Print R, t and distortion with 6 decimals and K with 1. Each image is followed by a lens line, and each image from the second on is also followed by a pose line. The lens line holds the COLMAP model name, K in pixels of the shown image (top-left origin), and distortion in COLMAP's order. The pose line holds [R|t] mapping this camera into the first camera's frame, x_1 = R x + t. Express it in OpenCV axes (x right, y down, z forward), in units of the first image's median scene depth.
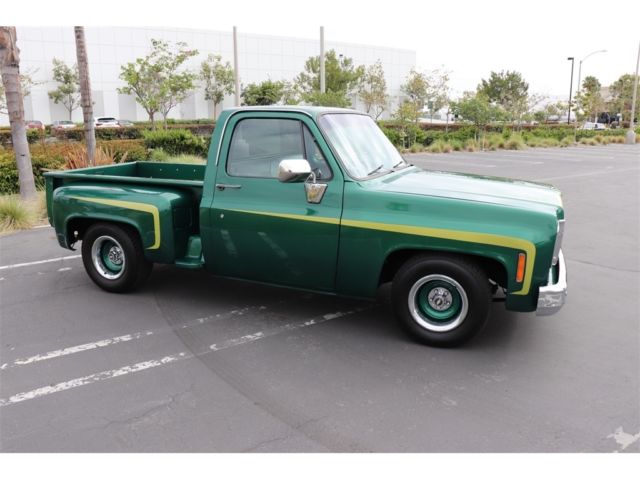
lens RADIAL K [[528.1, 0, 317.4], [0, 528.1, 237.8], [0, 0, 1]] dist [-0.161450, 0.138420]
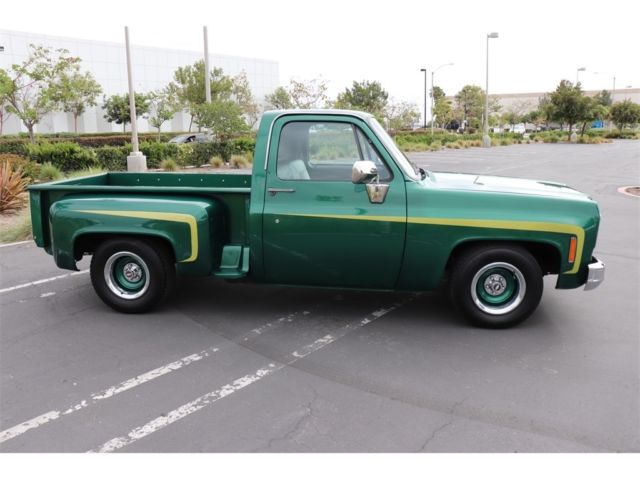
lens RADIAL K [[528.1, 0, 317.2], [0, 528.1, 234.5], [0, 0, 1]] dist [-0.161450, 0.138420]
pose [[0.964567, -0.059239, 0.257100, -0.334388], [0.065794, 0.997689, -0.016959, 0.004415], [-0.255501, 0.033274, 0.966236, 0.033078]]
